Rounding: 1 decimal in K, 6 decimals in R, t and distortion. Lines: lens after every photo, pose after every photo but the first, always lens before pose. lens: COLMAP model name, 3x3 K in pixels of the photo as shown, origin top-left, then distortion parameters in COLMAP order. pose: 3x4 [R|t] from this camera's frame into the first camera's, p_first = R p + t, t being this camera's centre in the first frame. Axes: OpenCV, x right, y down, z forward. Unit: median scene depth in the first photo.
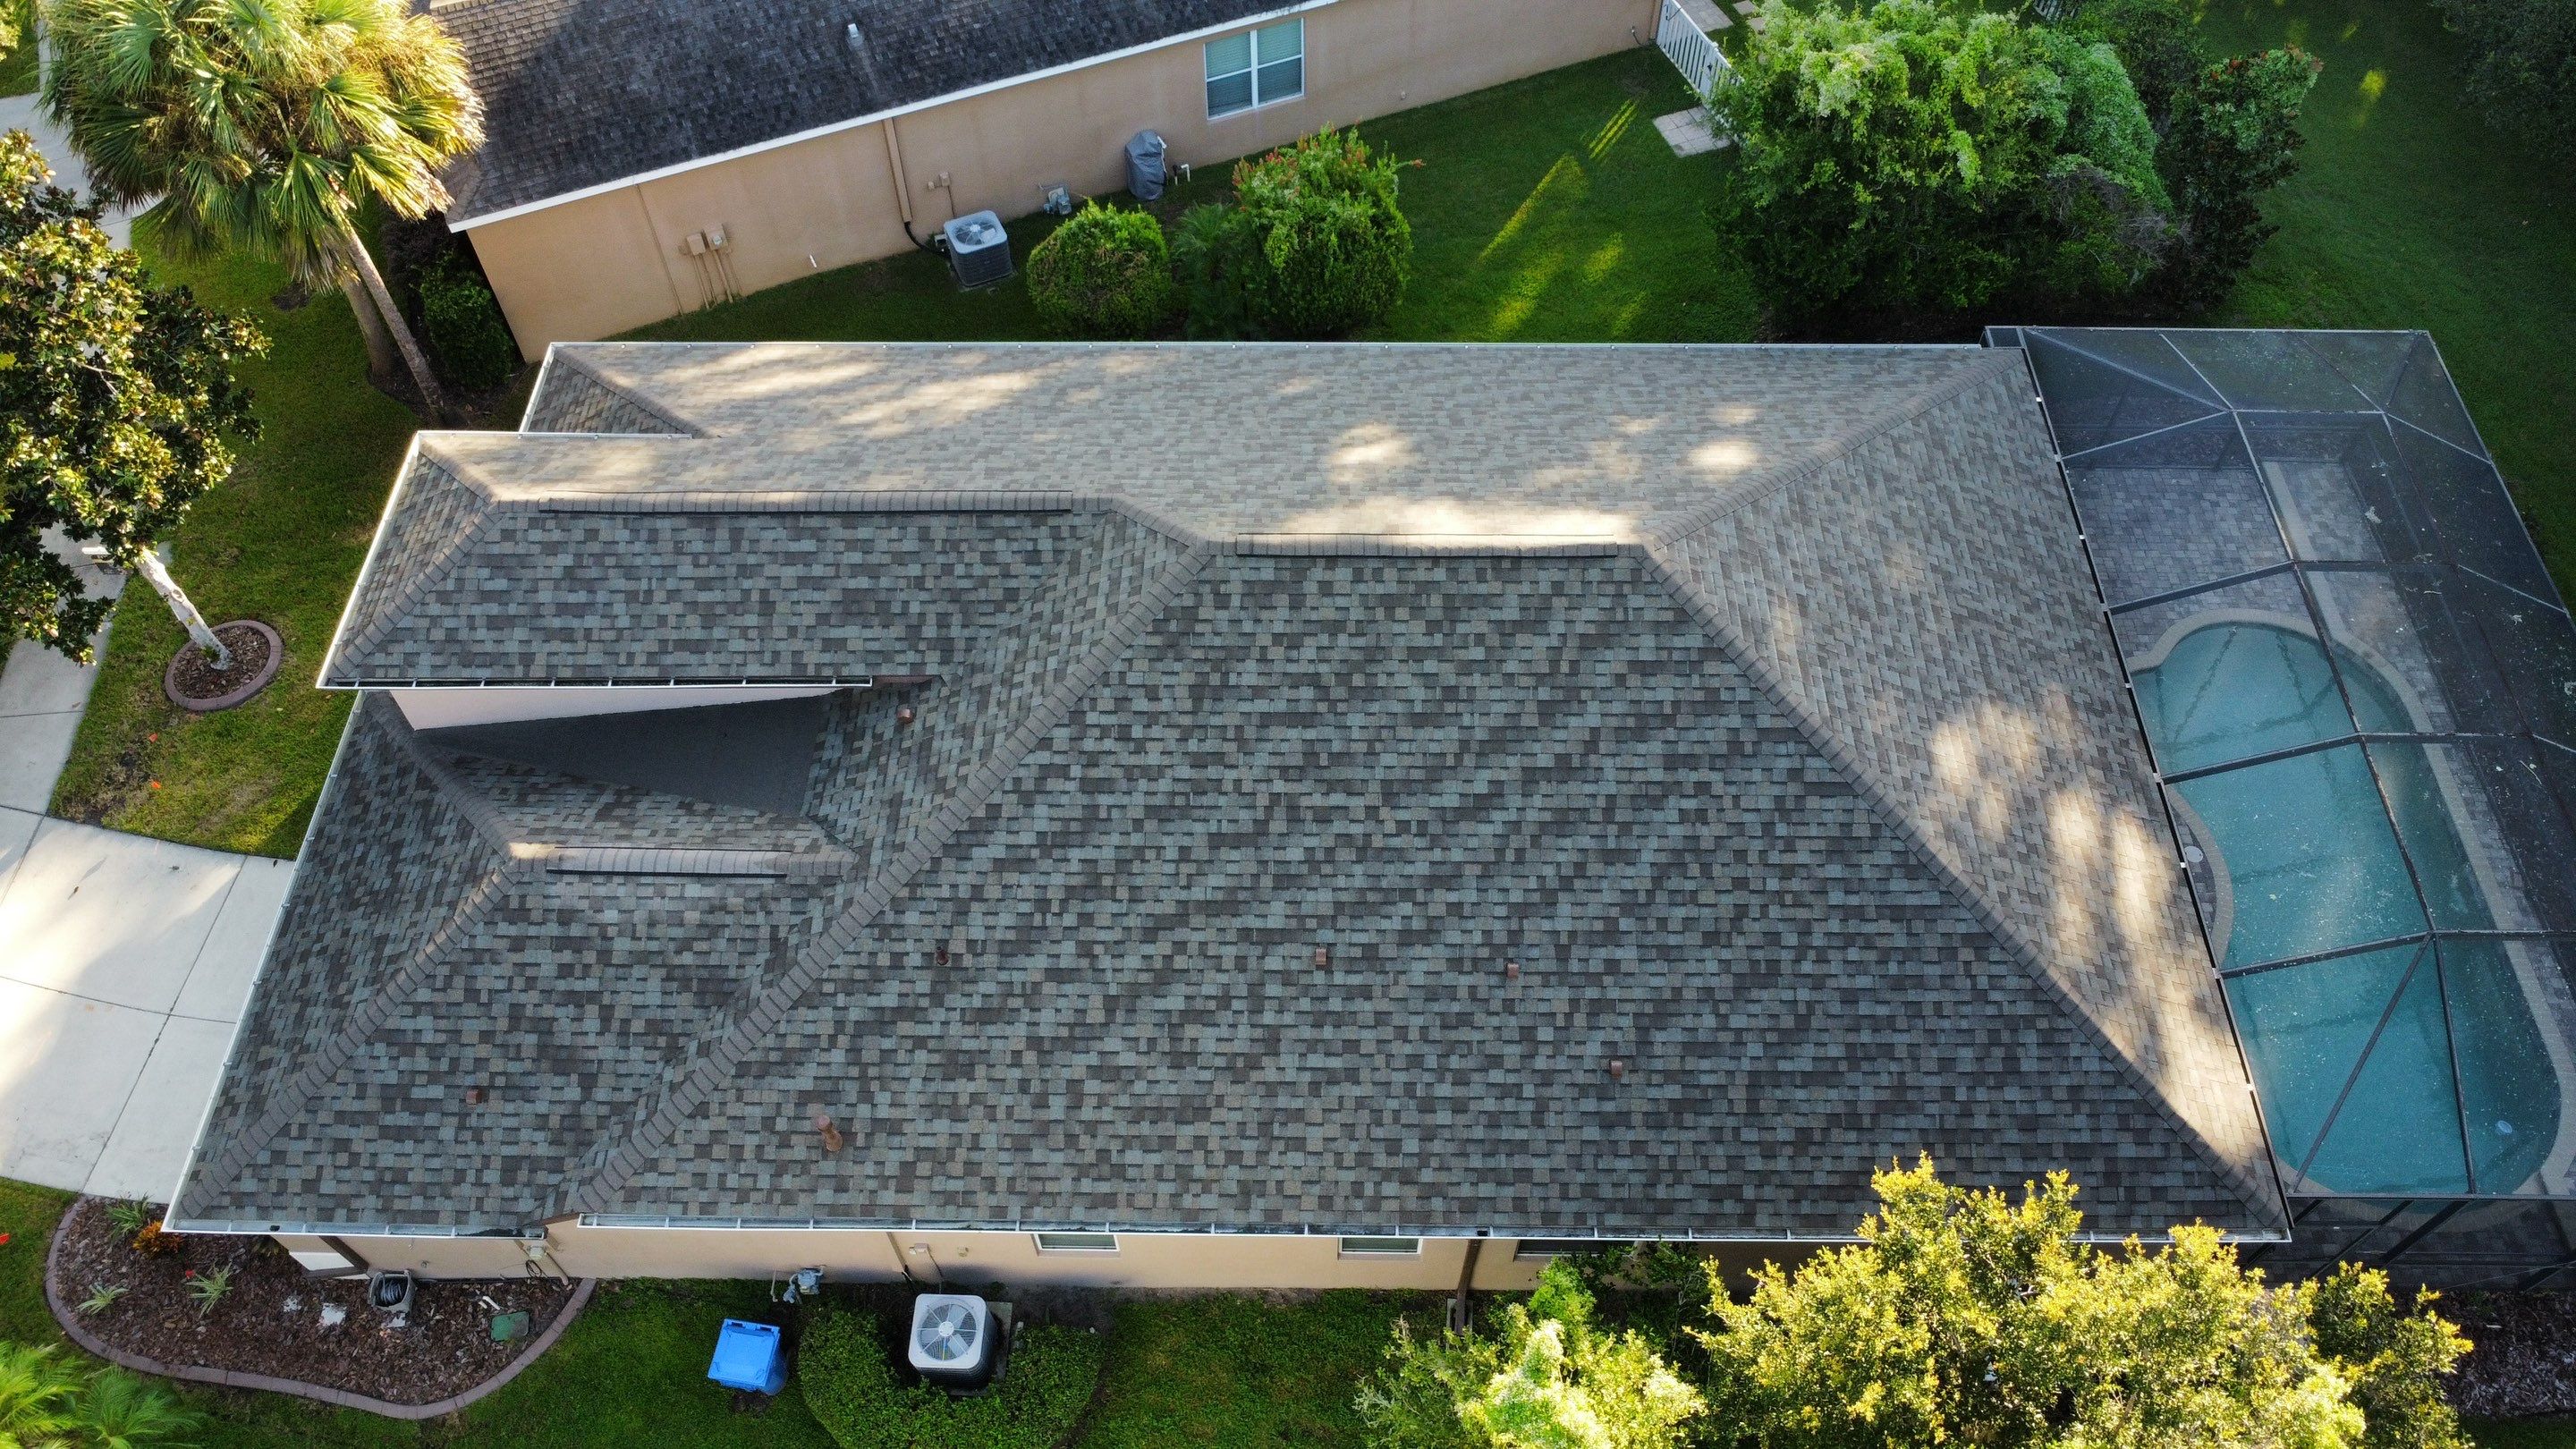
lens RADIAL K [[1863.3, 0, 1284.2], [0, 1863.3, 719.8], [0, 0, 1]] dist [-0.024923, -0.017568]
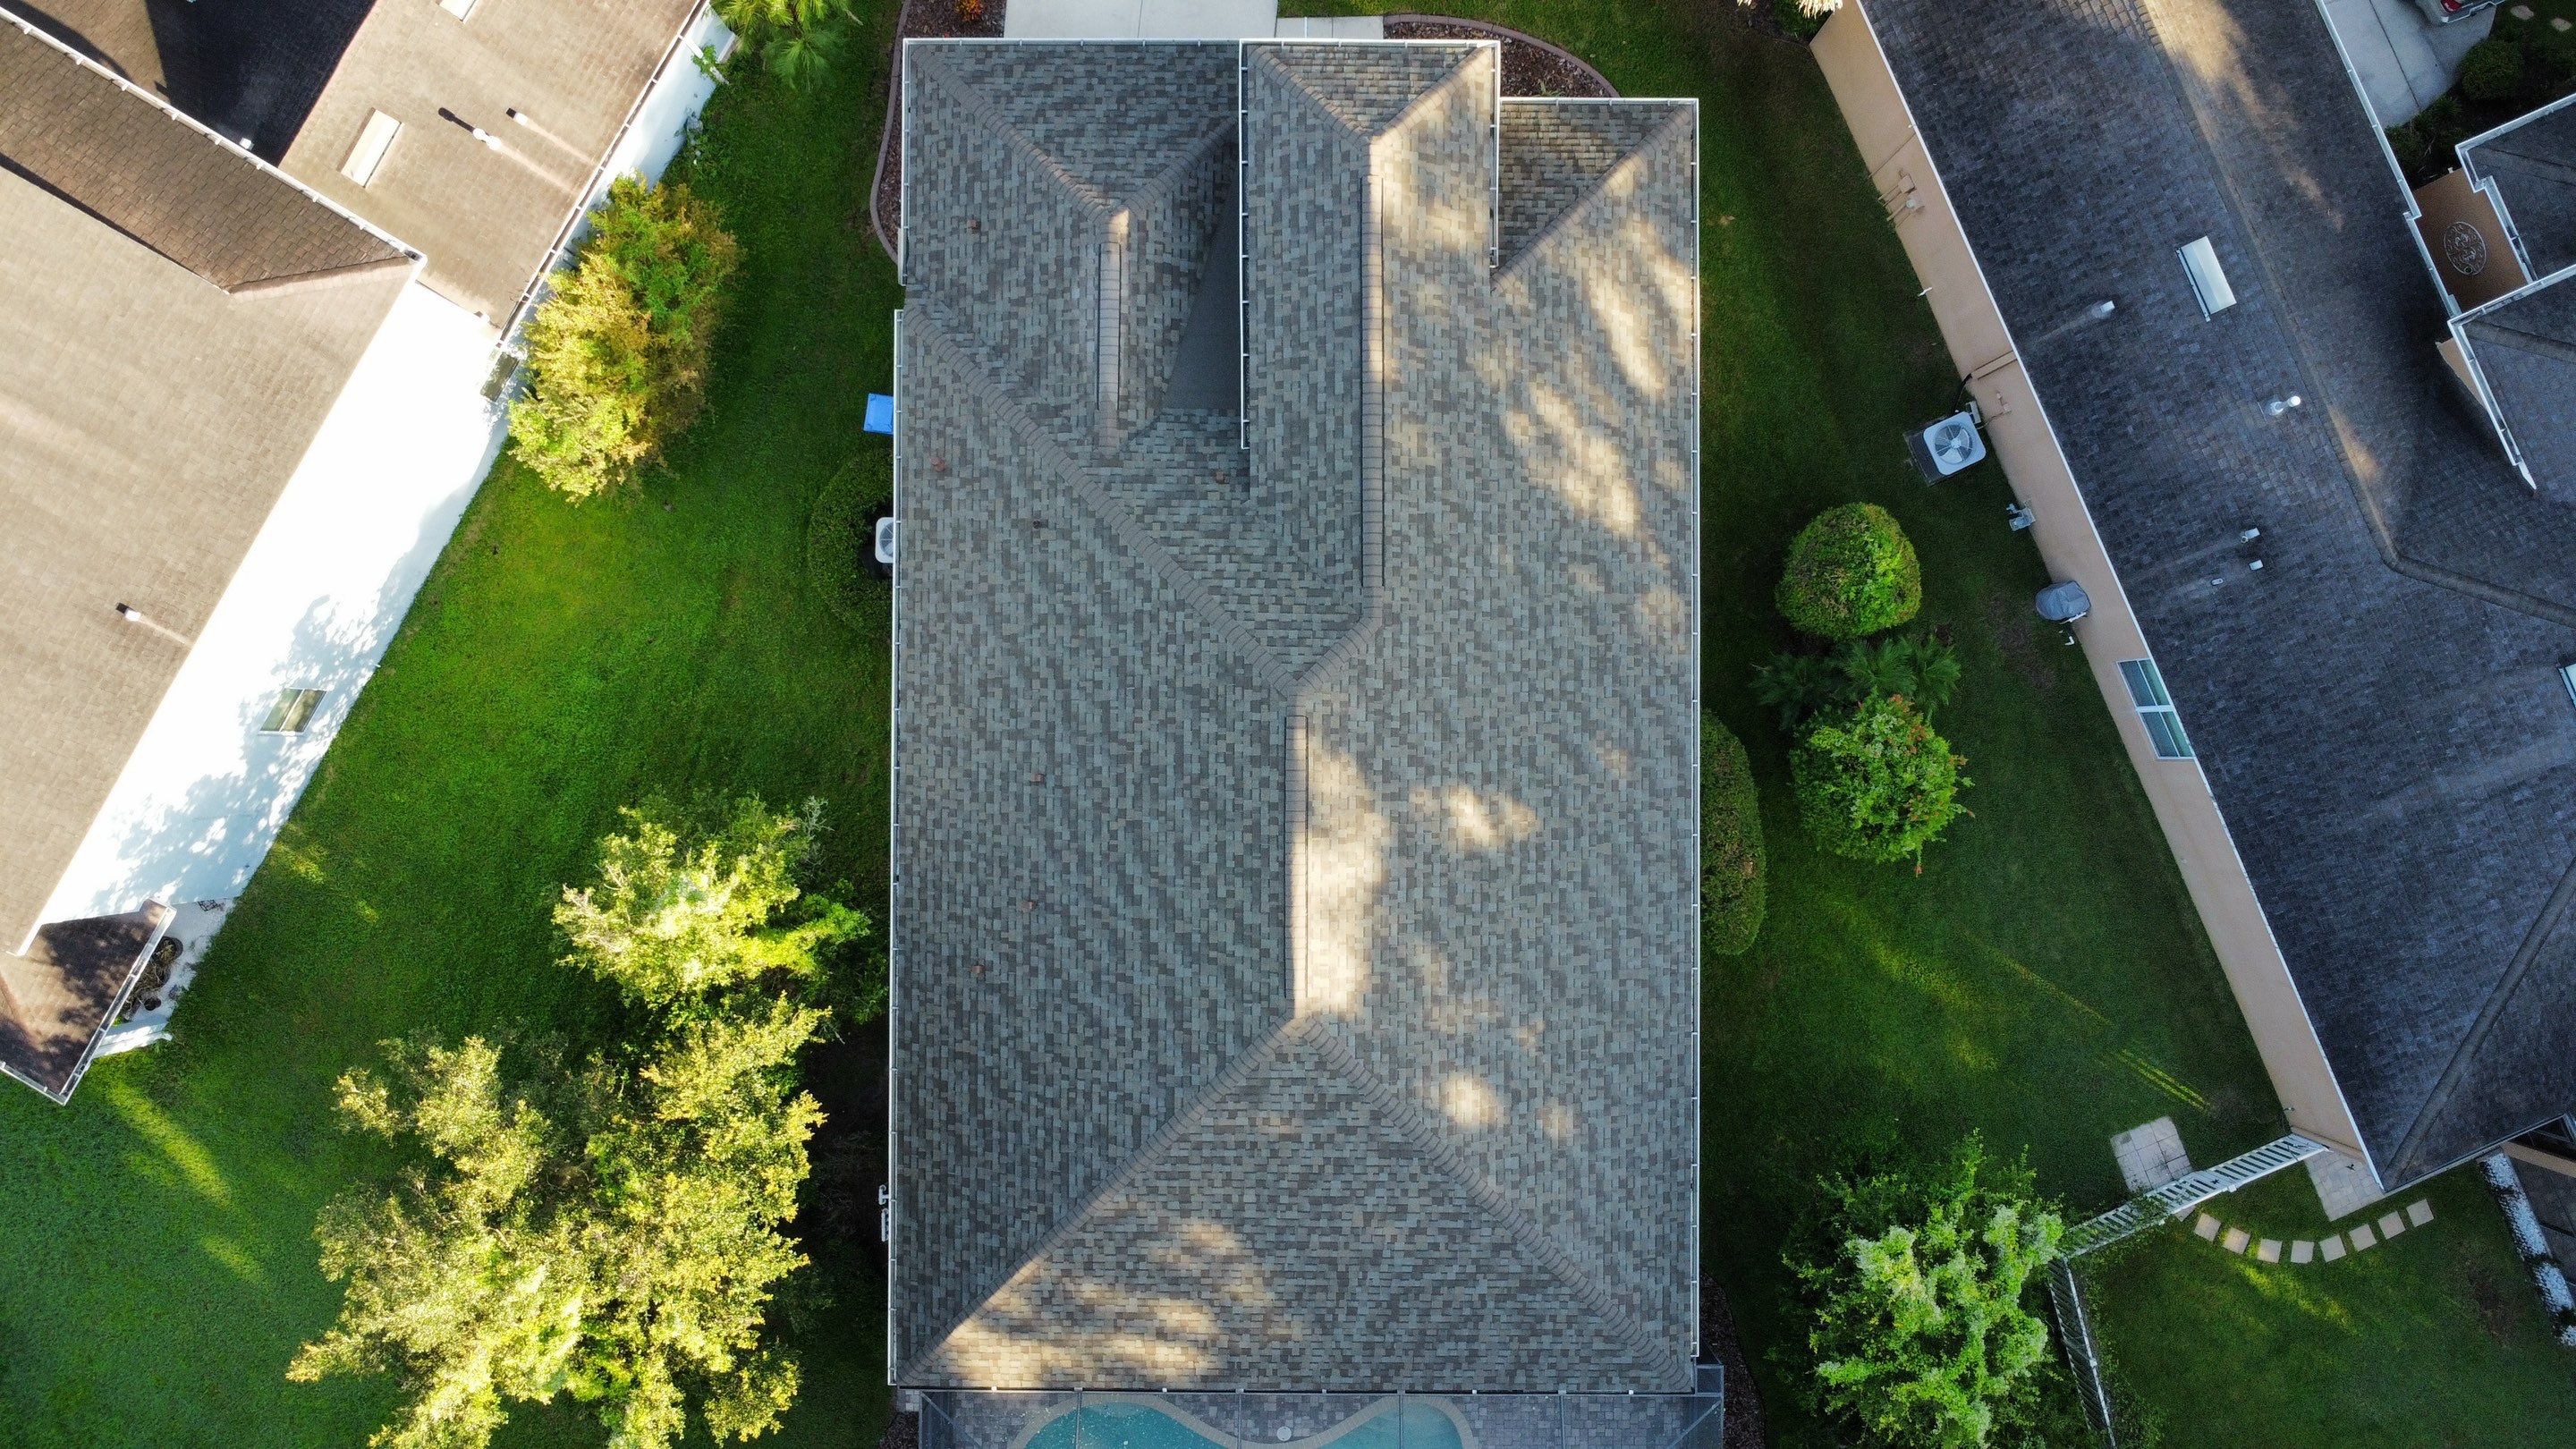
lens RADIAL K [[1863.3, 0, 1284.4], [0, 1863.3, 726.0], [0, 0, 1]] dist [-0.024923, -0.017568]
pose [[0.010943, 0.999933, -0.003668, -0.013798], [-0.809311, 0.011012, 0.587276, -0.885048], [0.587278, -0.003458, 0.809378, -0.092997]]
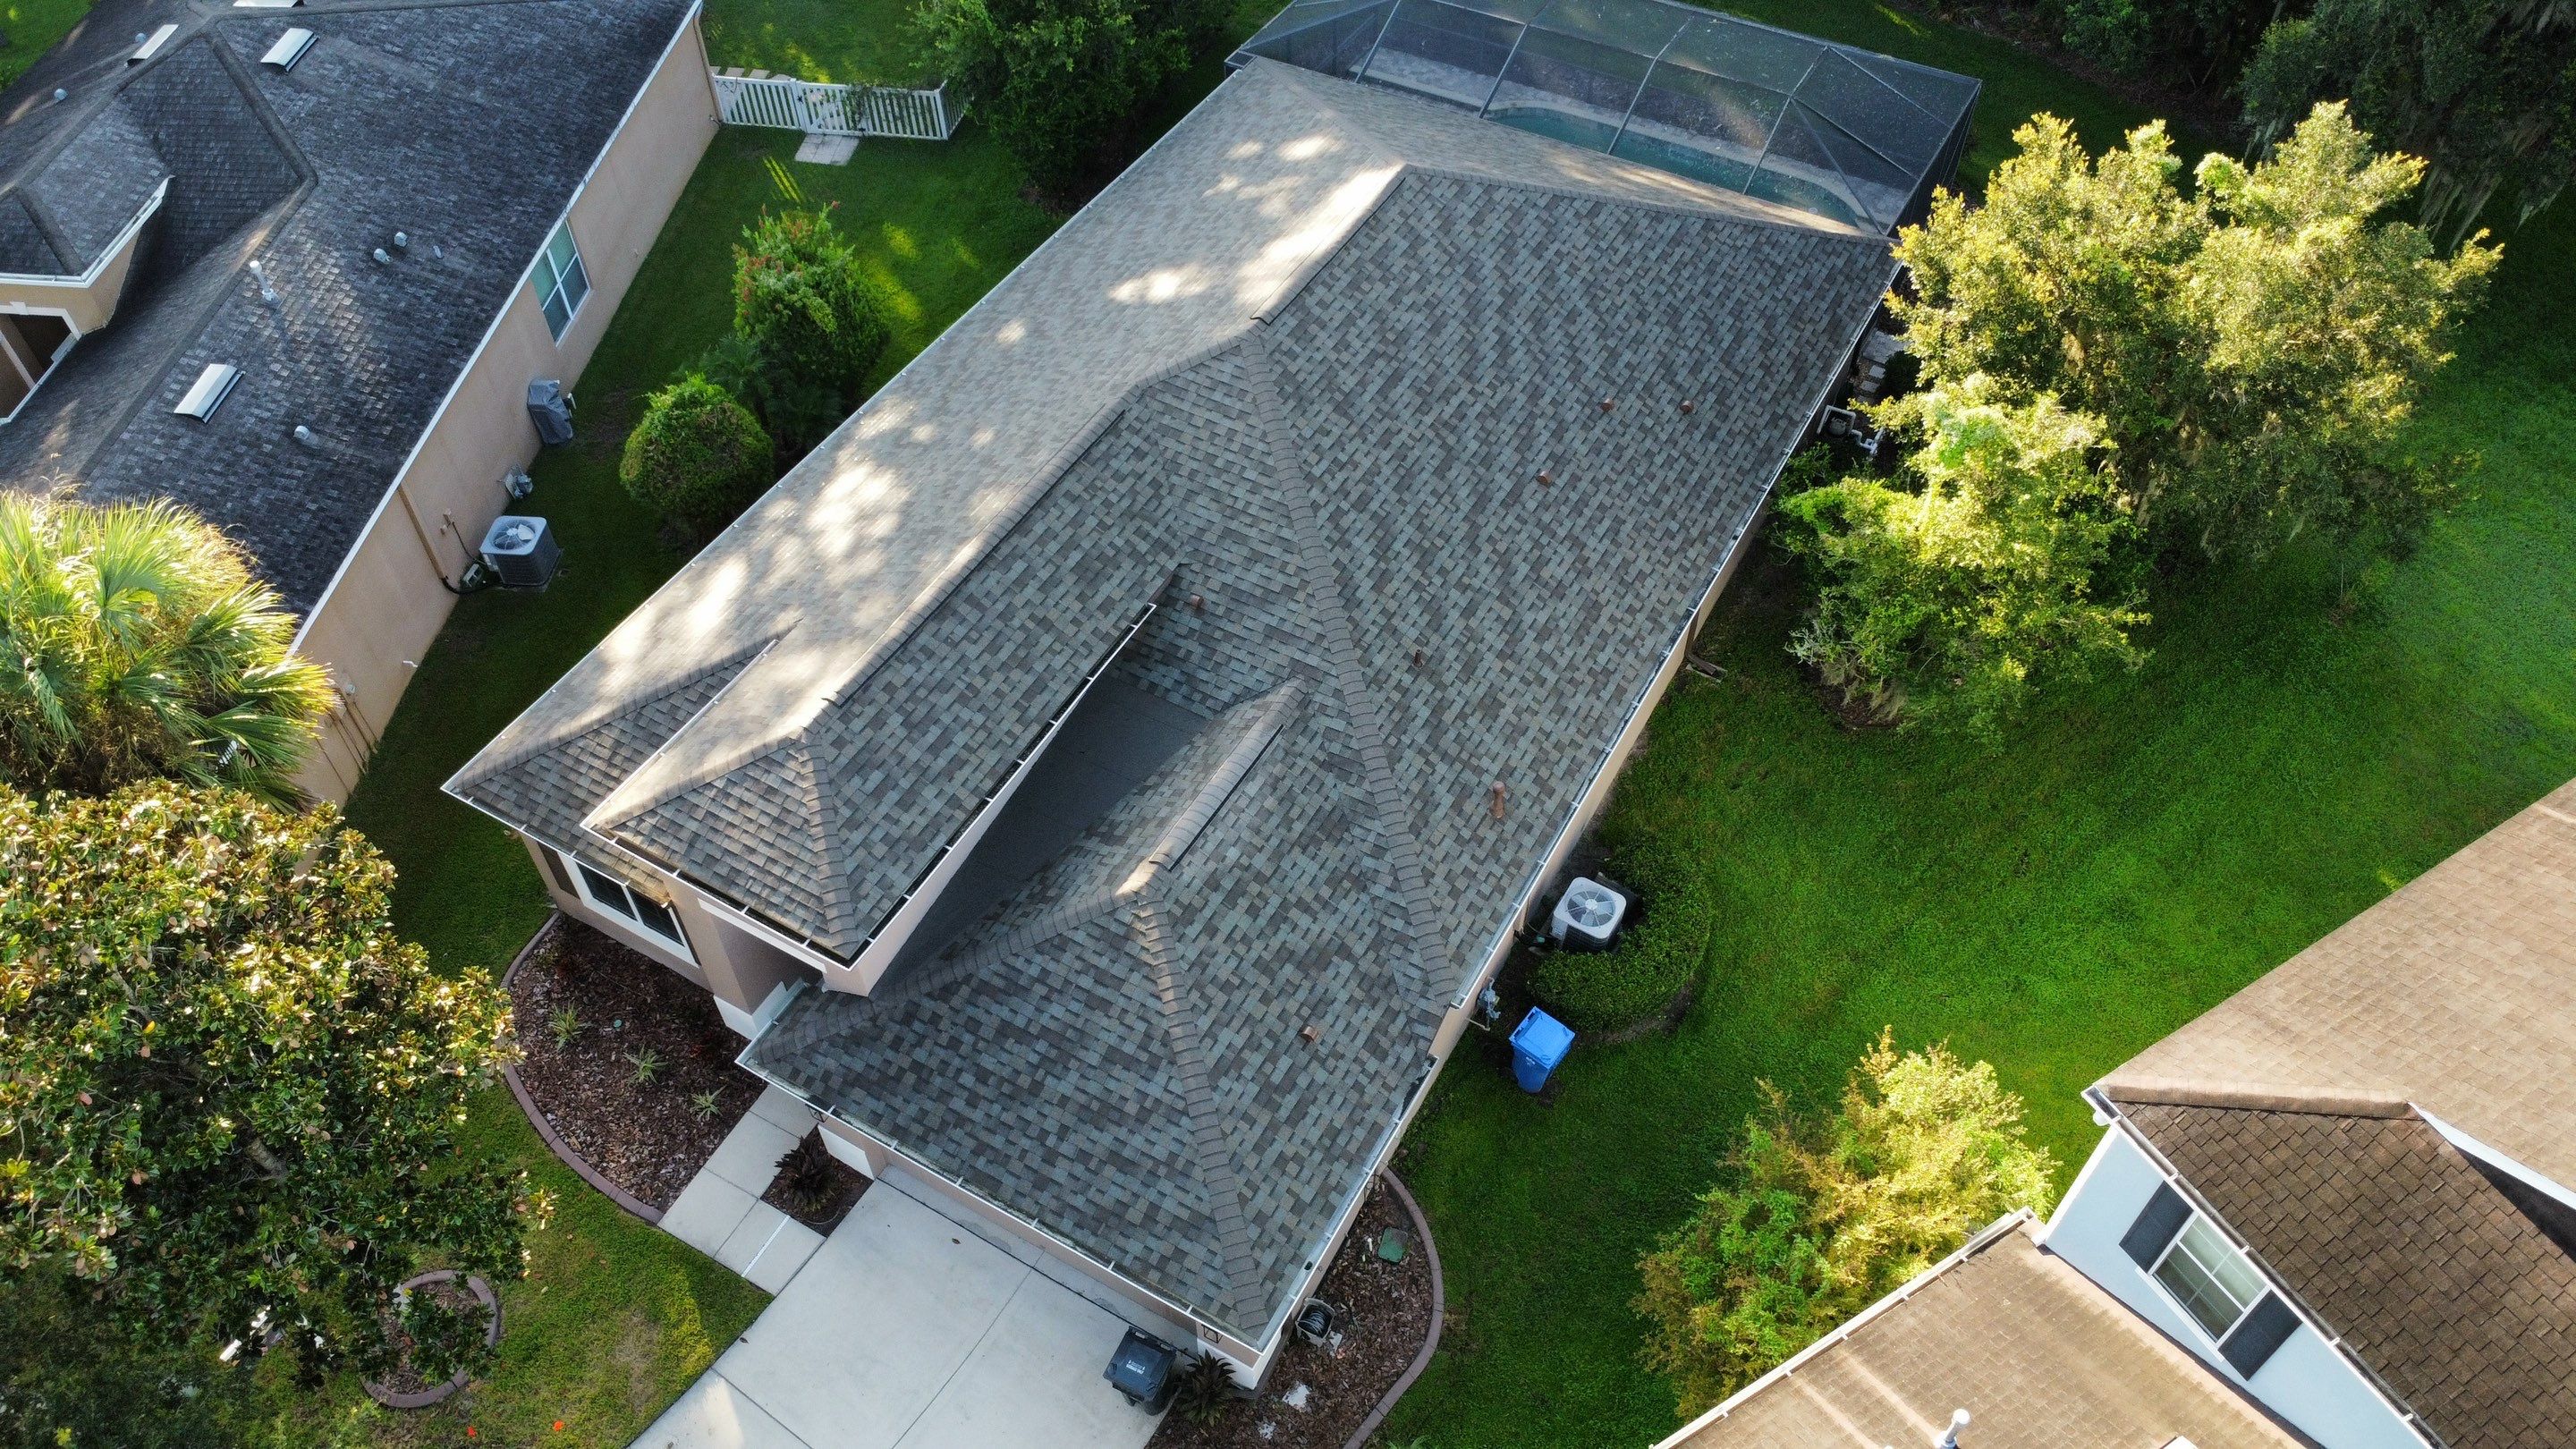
lens RADIAL K [[1863.3, 0, 1279.5], [0, 1863.3, 715.4], [0, 0, 1]] dist [-0.024923, -0.017568]
pose [[0.485059, -0.653949, 0.580576, -0.936783], [0.714160, 0.679381, 0.168576, -0.116723], [-0.504672, 0.332854, 0.796564, 0.077066]]
